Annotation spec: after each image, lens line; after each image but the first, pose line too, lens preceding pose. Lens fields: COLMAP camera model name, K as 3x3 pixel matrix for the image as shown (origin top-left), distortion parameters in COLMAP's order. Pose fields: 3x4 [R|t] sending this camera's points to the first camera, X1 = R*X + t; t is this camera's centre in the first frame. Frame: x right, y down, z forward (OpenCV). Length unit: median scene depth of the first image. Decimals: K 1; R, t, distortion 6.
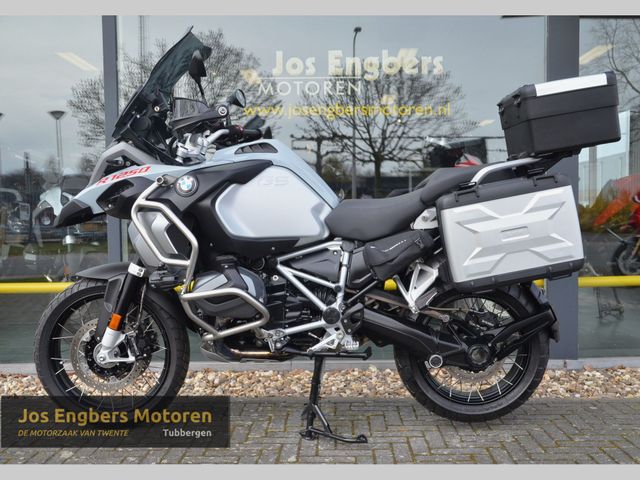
lens RADIAL K [[702.8, 0, 320.0], [0, 702.8, 240.0], [0, 0, 1]] dist [-0.086373, 0.269269]
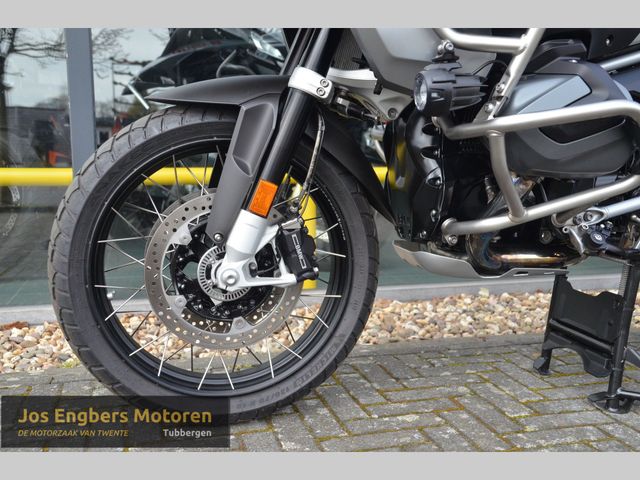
lens RADIAL K [[702.8, 0, 320.0], [0, 702.8, 240.0], [0, 0, 1]] dist [-0.086373, 0.269269]
pose [[0.958260, -0.020139, 0.285190, -0.396518], [-0.002012, 0.997016, 0.077167, 0.111267], [-0.285893, -0.074519, 0.955360, 0.563339]]
